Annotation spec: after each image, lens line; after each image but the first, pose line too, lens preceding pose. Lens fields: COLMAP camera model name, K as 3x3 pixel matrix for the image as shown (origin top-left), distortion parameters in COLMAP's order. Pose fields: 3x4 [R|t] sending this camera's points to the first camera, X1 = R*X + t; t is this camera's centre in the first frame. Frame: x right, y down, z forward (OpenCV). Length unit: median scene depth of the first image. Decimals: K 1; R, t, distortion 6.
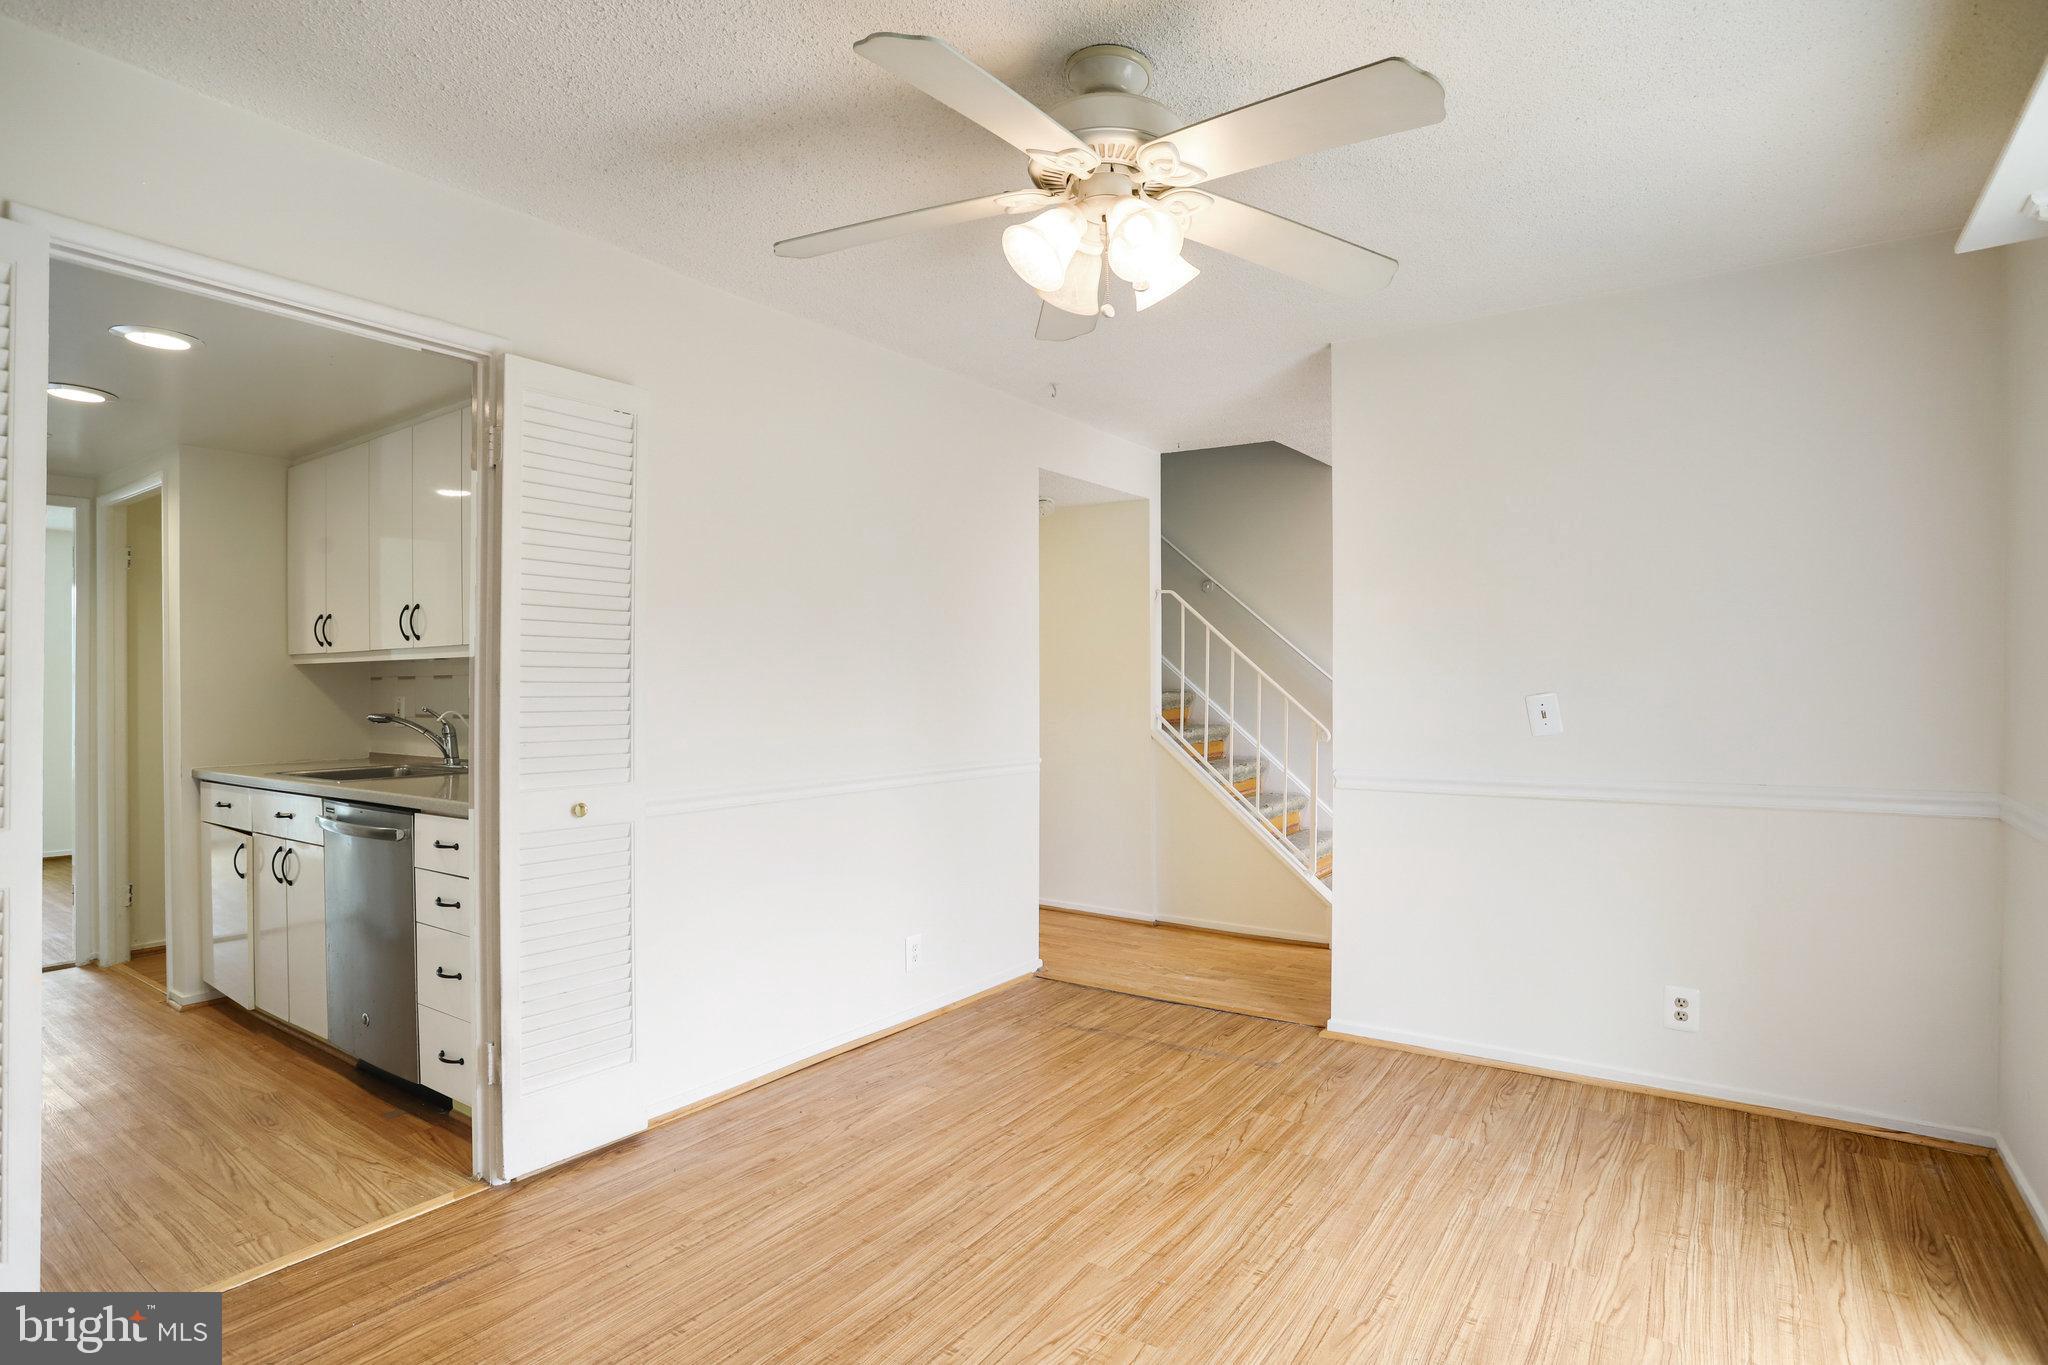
lens RADIAL K [[1057.4, 0, 1032.0], [0, 1057.4, 677.7], [0, 0, 1]] dist [-0.073316, 0.038687]
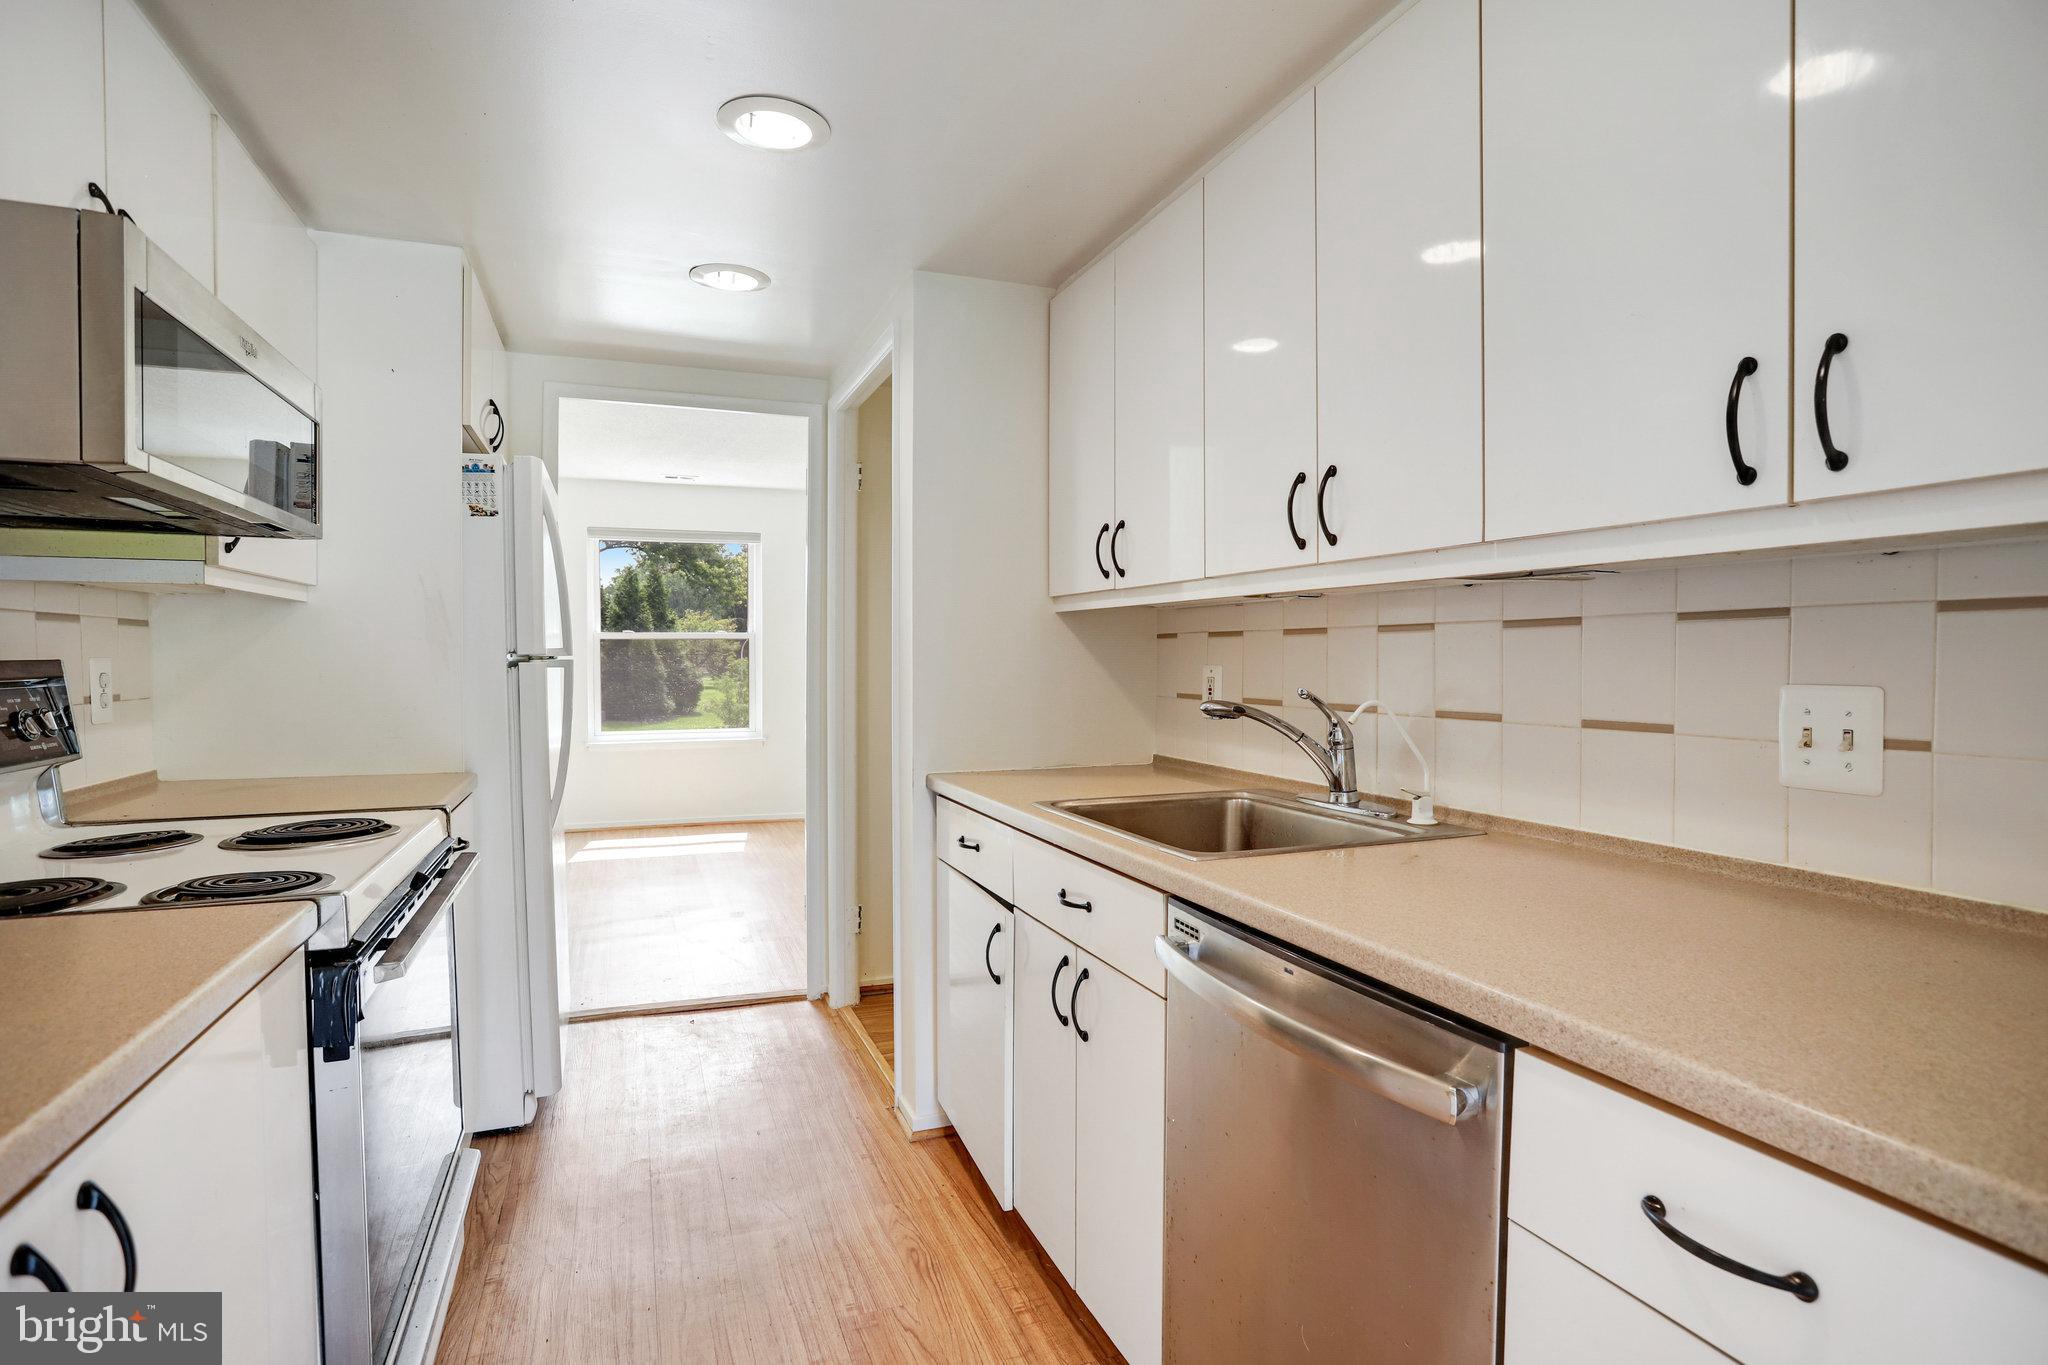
lens RADIAL K [[1053.2, 0, 1041.3], [0, 1053.2, 672.8], [0, 0, 1]] dist [-0.073506, 0.038365]
pose [[0.840174, 0.020431, -0.541932, -0.416090], [-0.008147, 0.999653, 0.025058, 0.008662], [0.542256, -0.016638, 0.840049, 0.501054]]
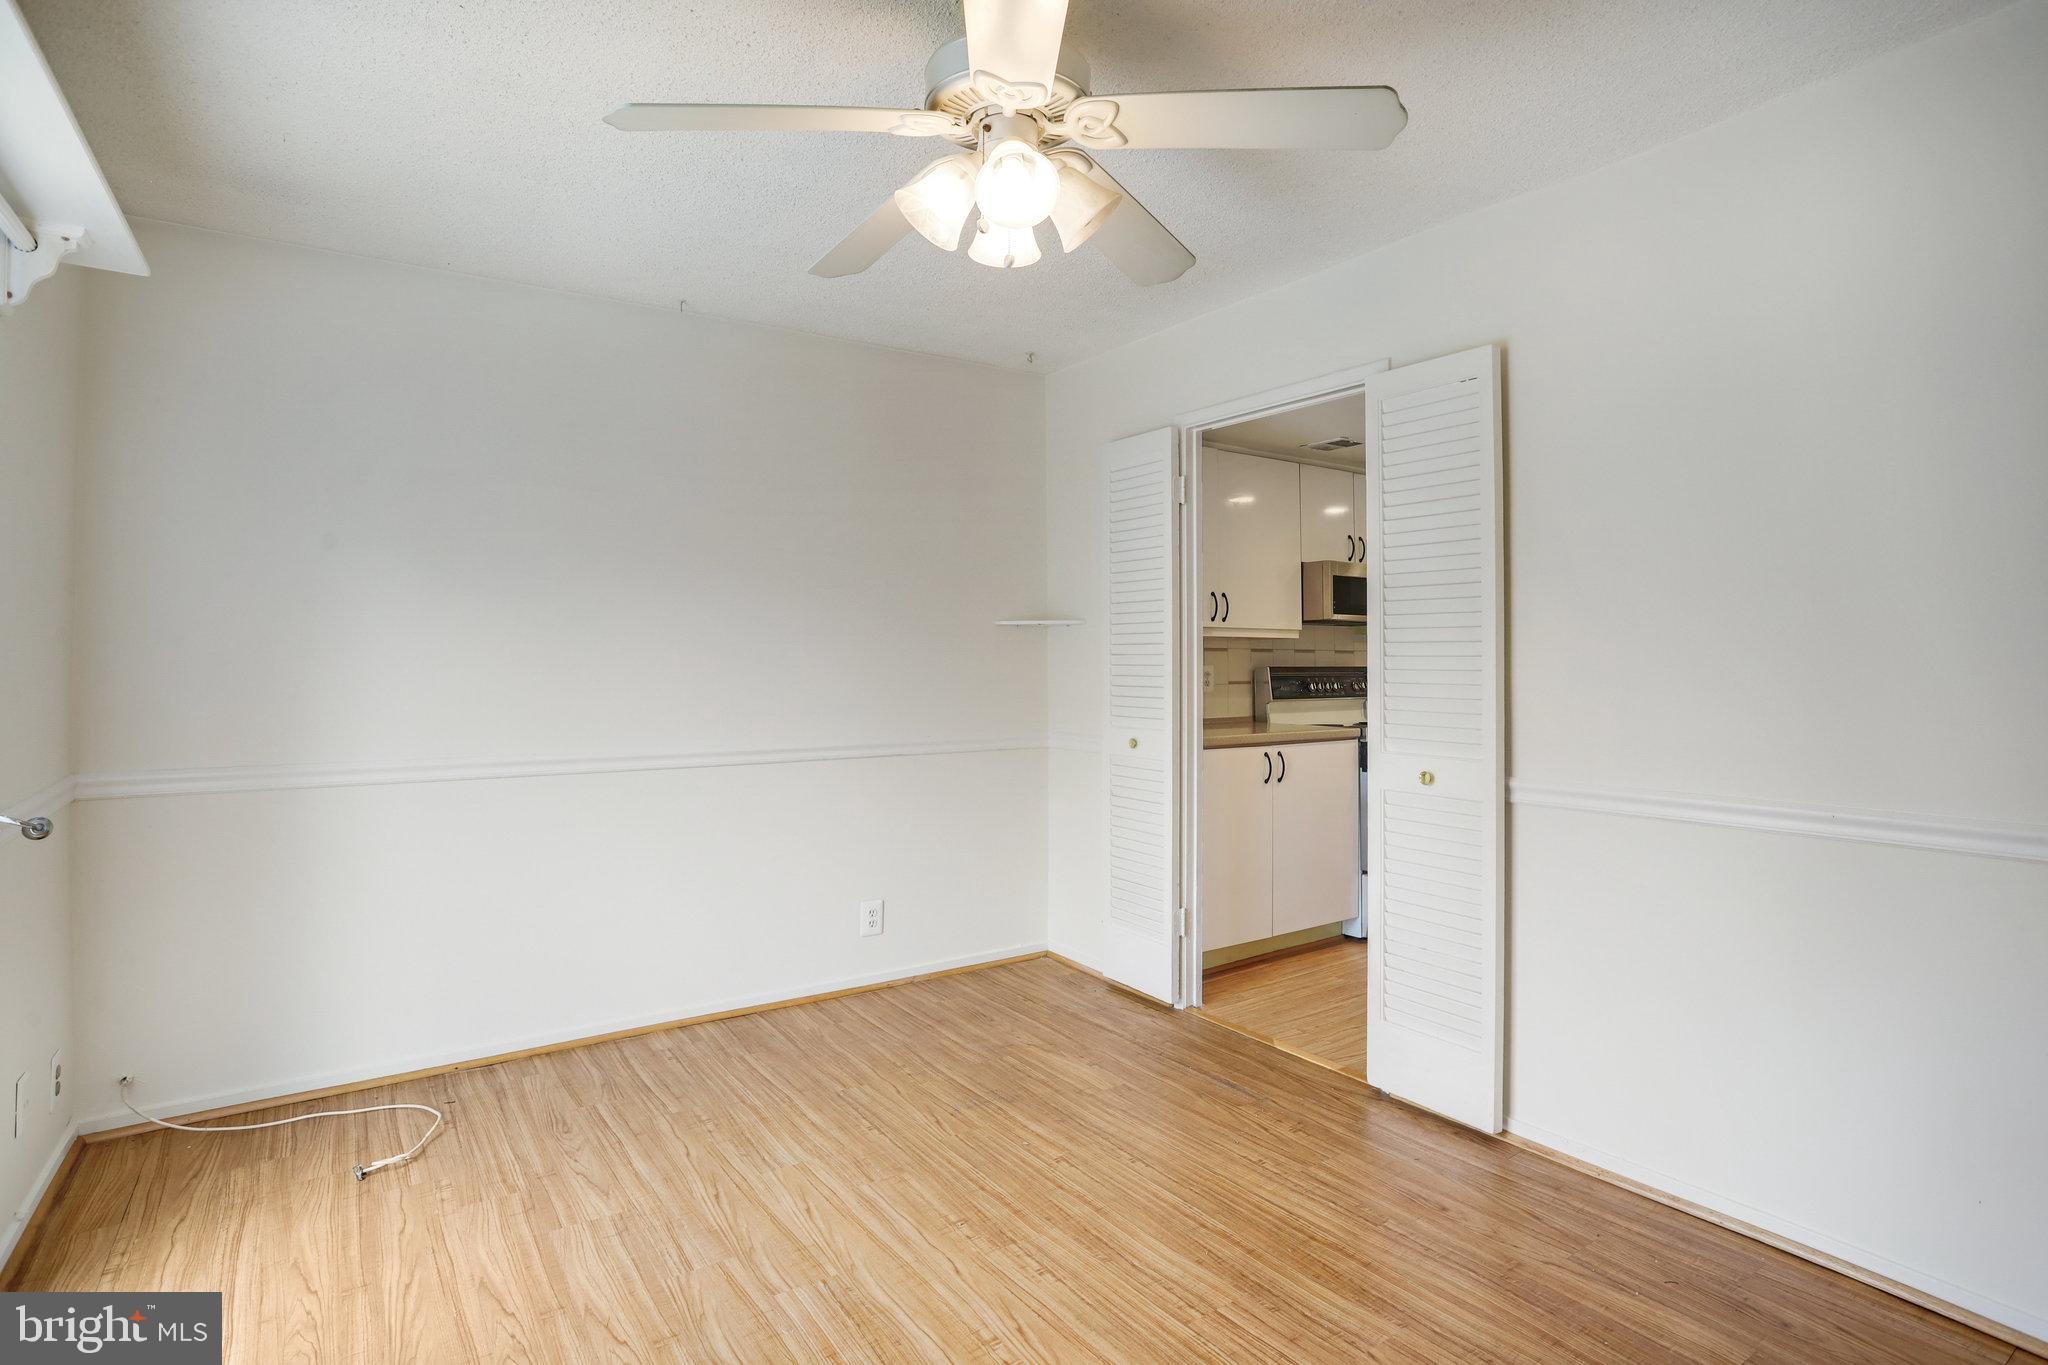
lens RADIAL K [[1032.2, 0, 1002.4], [0, 1032.2, 681.7], [0, 0, 1]] dist [-0.082095, 0.048577]
pose [[-0.361205, 0.022597, -0.932213, 0.456886], [0.007340, 0.999744, 0.021390, 0.004424], [0.932458, 0.000884, -0.361278, 0.674422]]
